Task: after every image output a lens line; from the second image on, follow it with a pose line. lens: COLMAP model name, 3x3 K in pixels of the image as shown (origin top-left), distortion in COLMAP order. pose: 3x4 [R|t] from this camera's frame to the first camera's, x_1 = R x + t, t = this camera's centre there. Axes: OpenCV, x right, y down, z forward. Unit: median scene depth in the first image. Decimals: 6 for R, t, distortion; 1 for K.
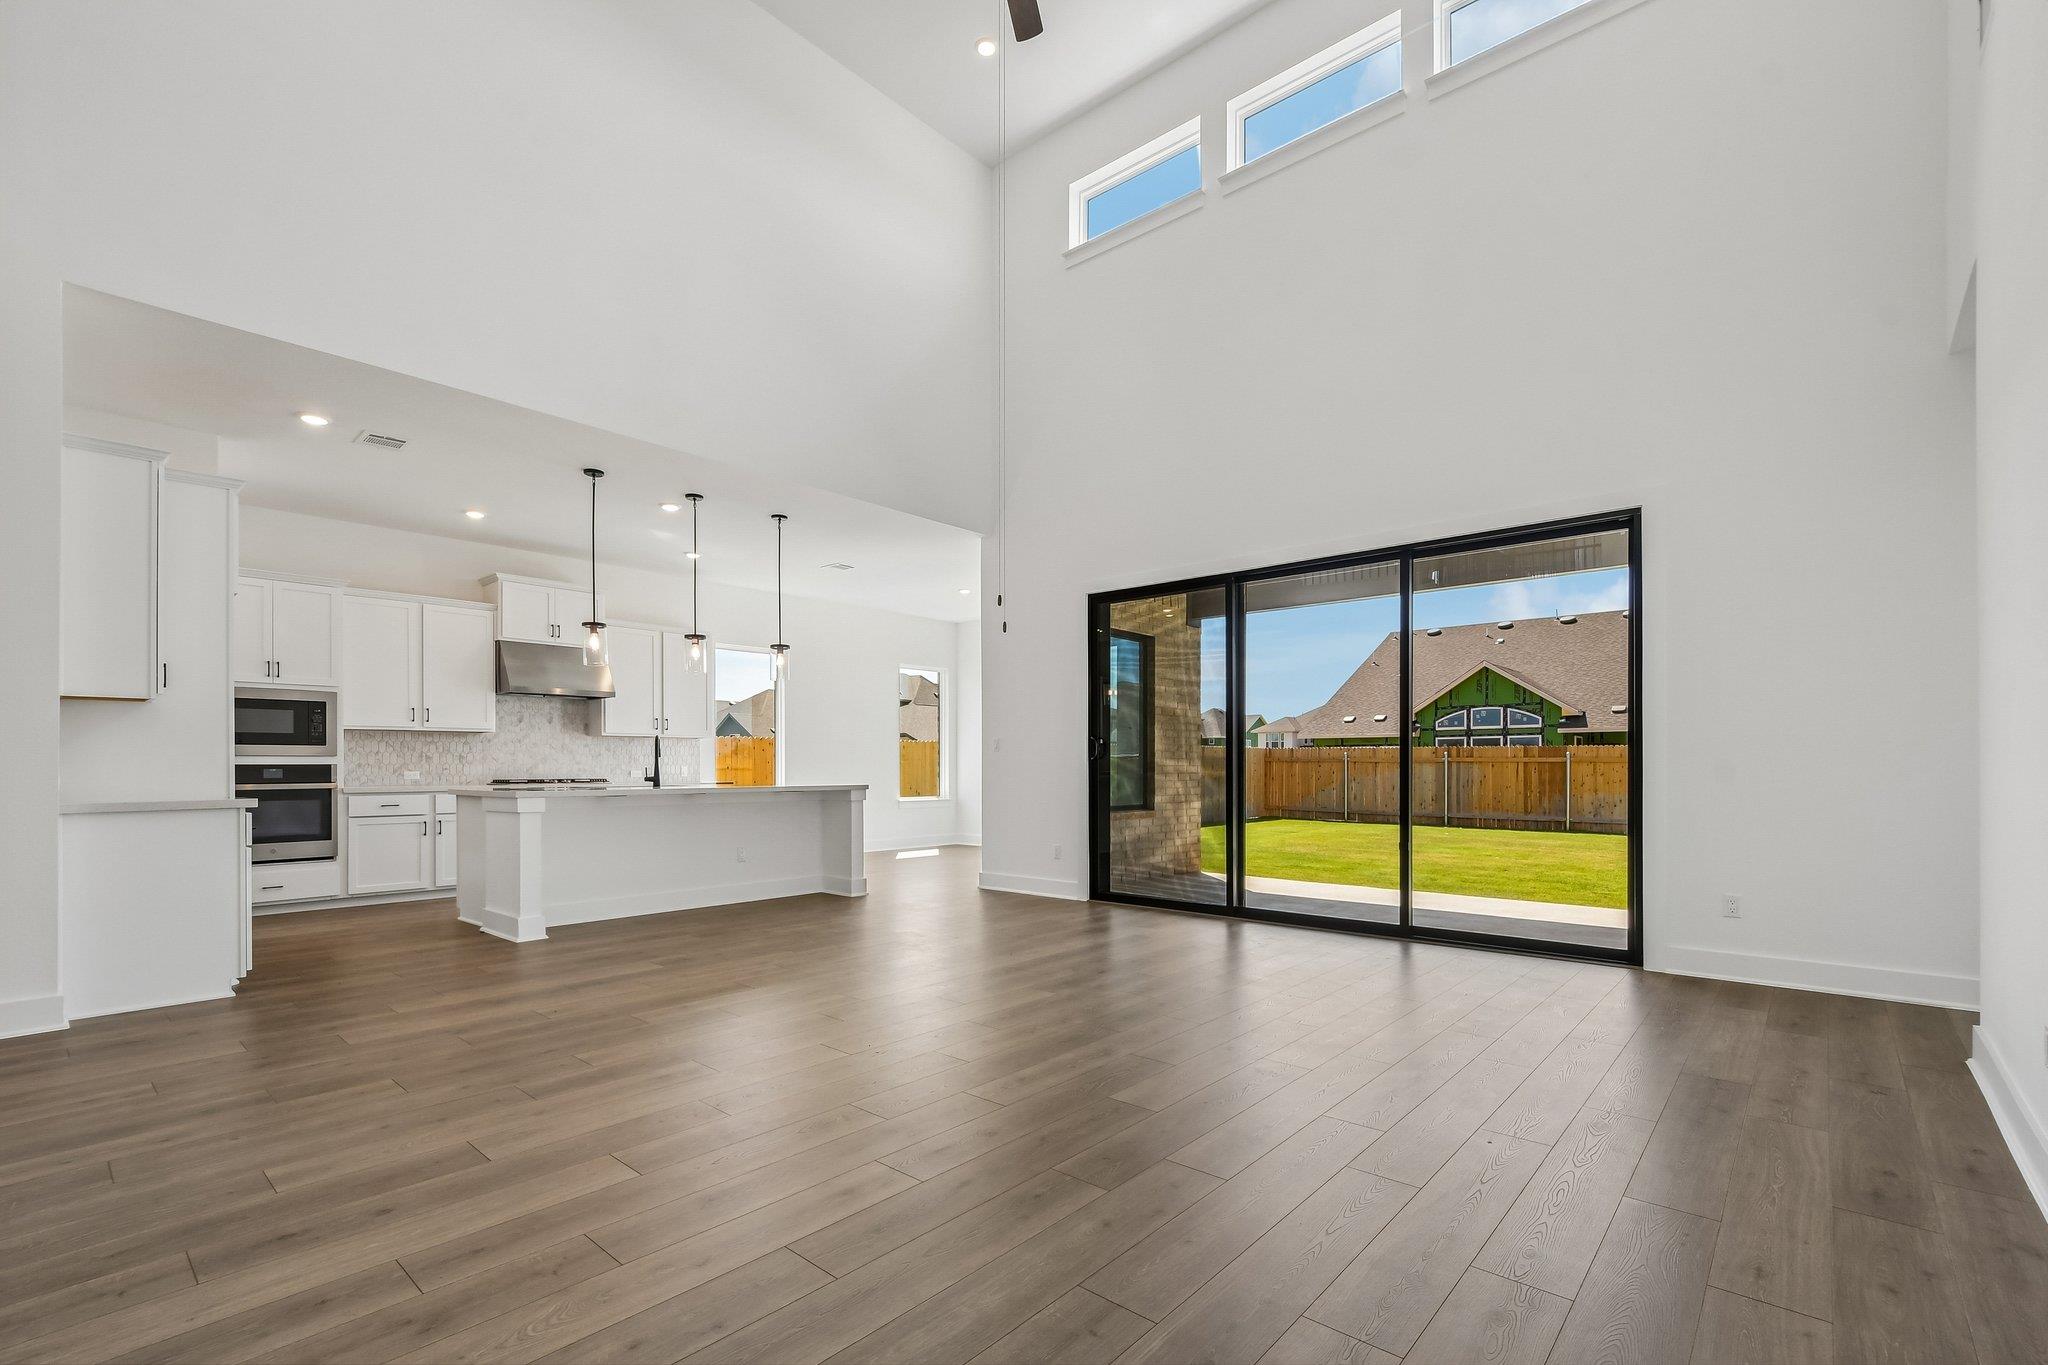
lens RADIAL K [[903.8, 0, 1012.8], [0, 903.8, 767.9], [0, 0, 1]] dist [0.000649, -0.001423]
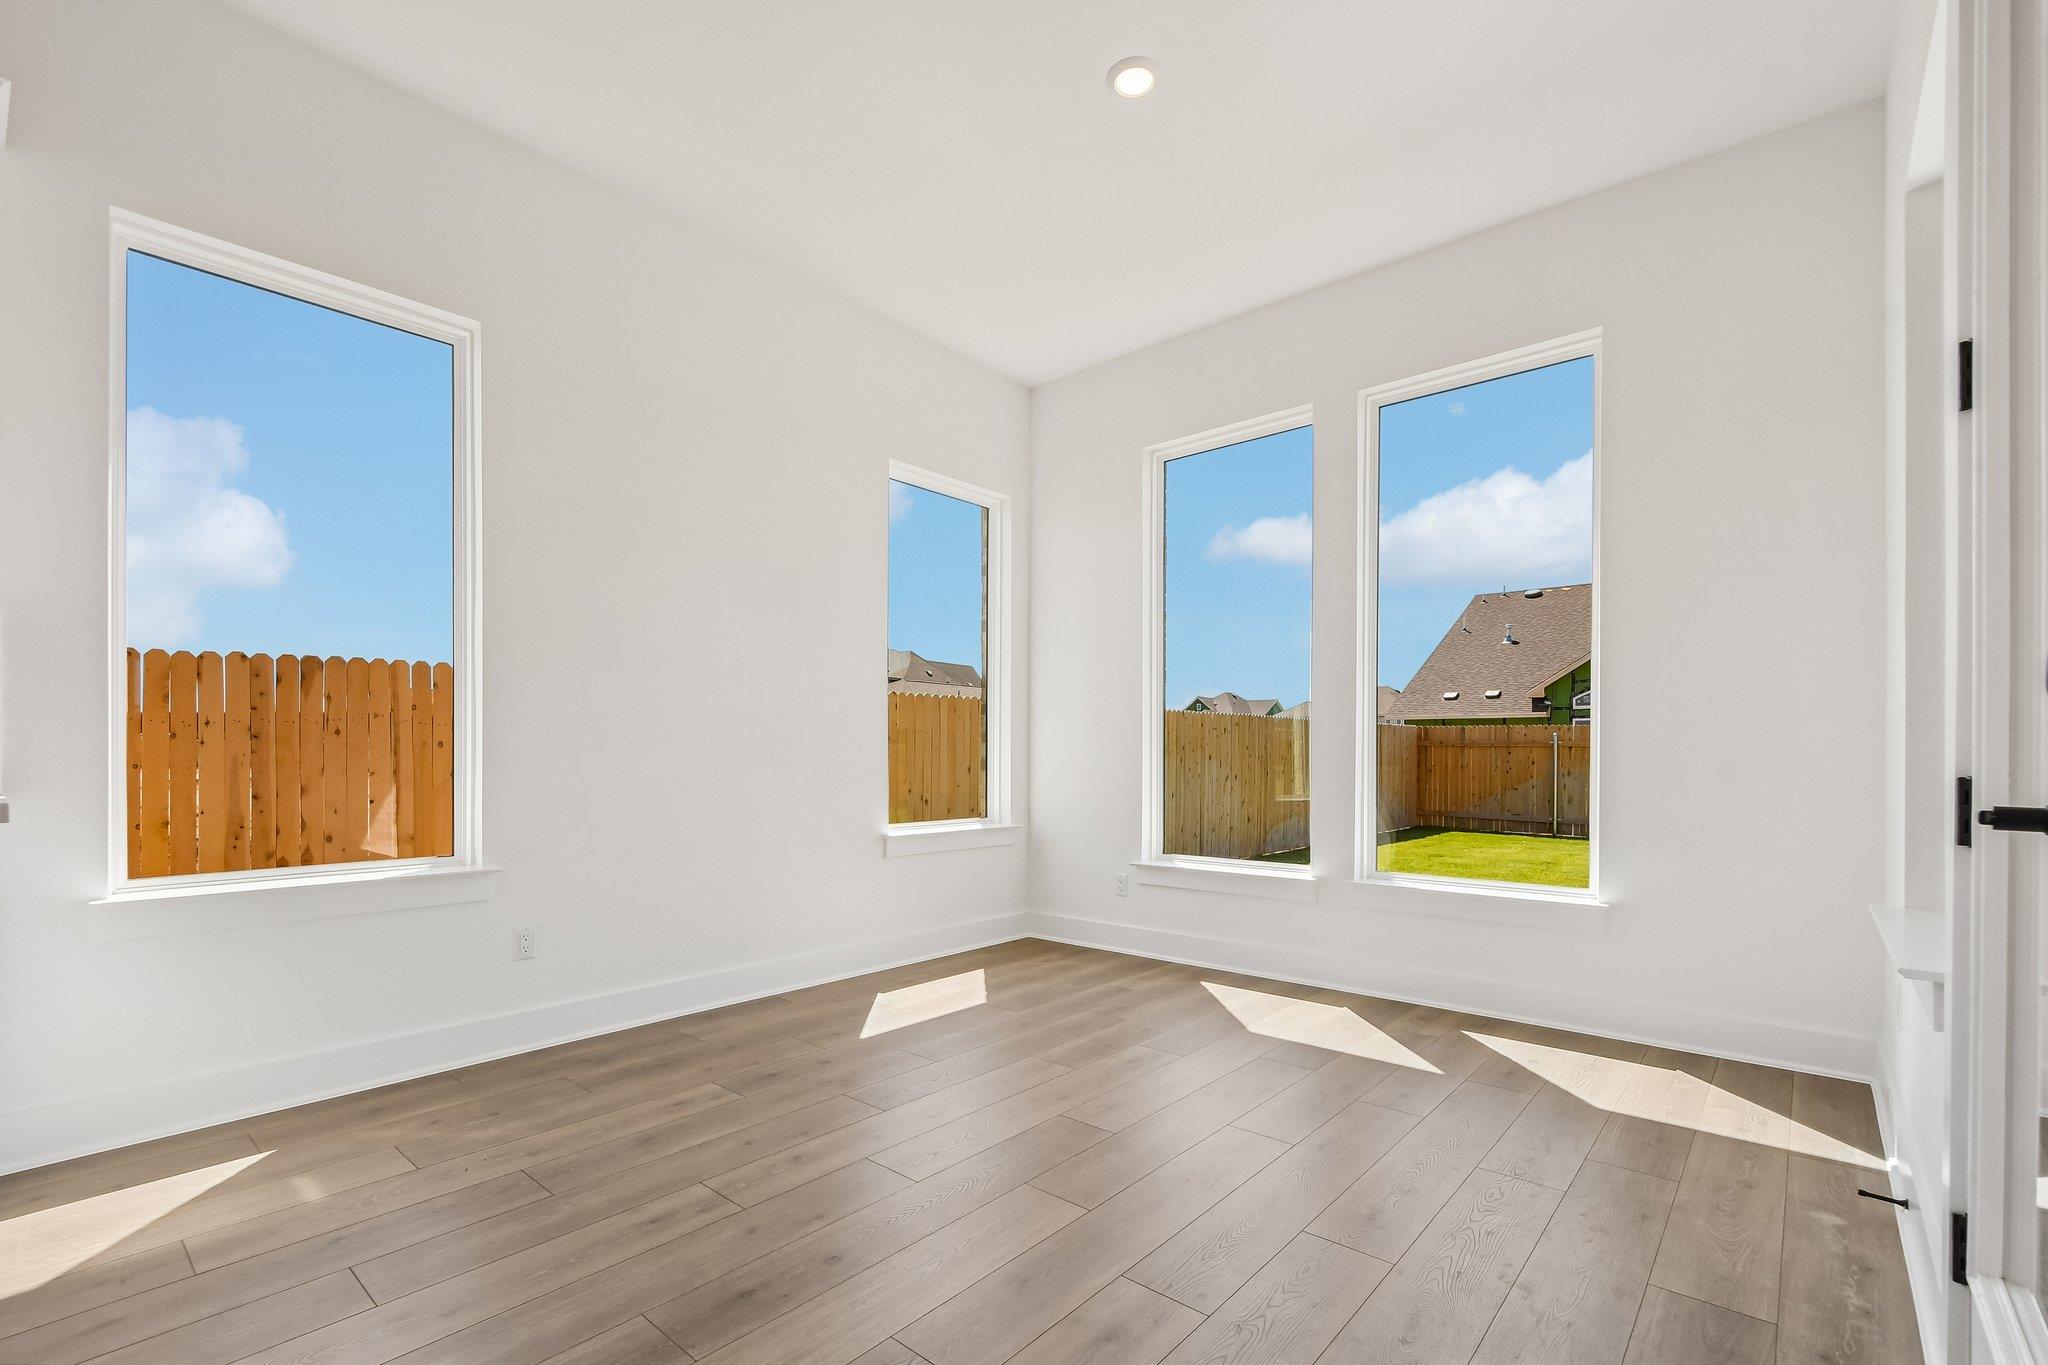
lens RADIAL K [[903.8, 0, 1012.8], [0, 903.8, 767.9], [0, 0, 1]] dist [0.000649, -0.001423]
pose [[0.999902, 0.004344, 0.013273, -0.121663], [-0.004513, 0.999909, 0.012746, 0.006476], [-0.013216, -0.012805, 0.999831, 0.970852]]
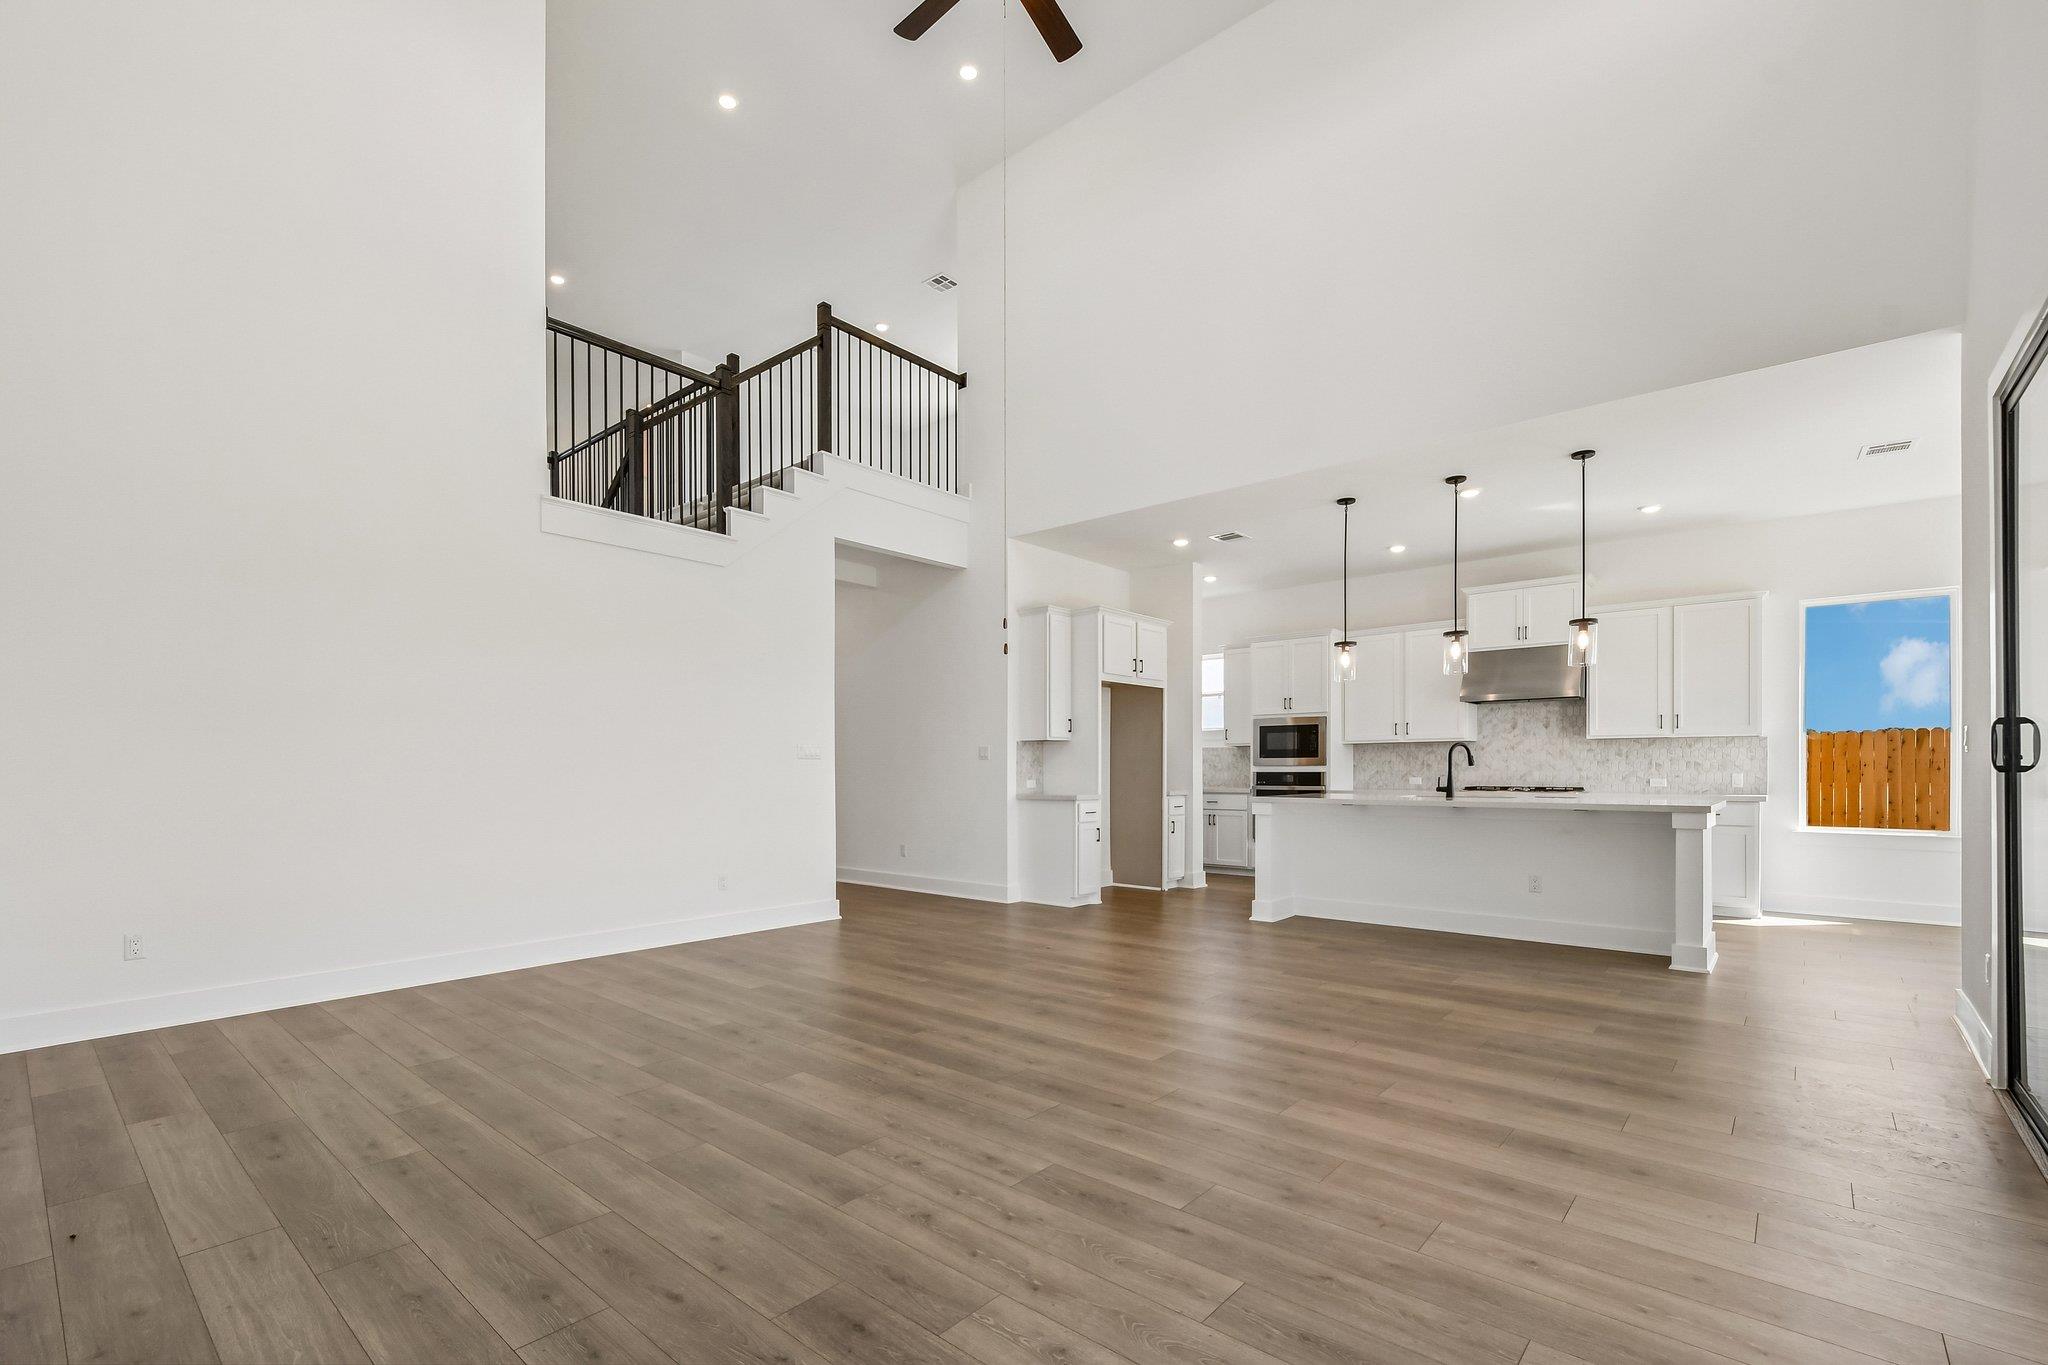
lens RADIAL K [[903.8, 0, 1012.8], [0, 903.8, 767.9], [0, 0, 1]] dist [0.000649, -0.001423]
pose [[0.012307, 0.000775, -0.999924, 0.479409], [0.002379, 0.999997, 0.000804, -0.010481], [0.999921, -0.002388, 0.012305, 0.473220]]
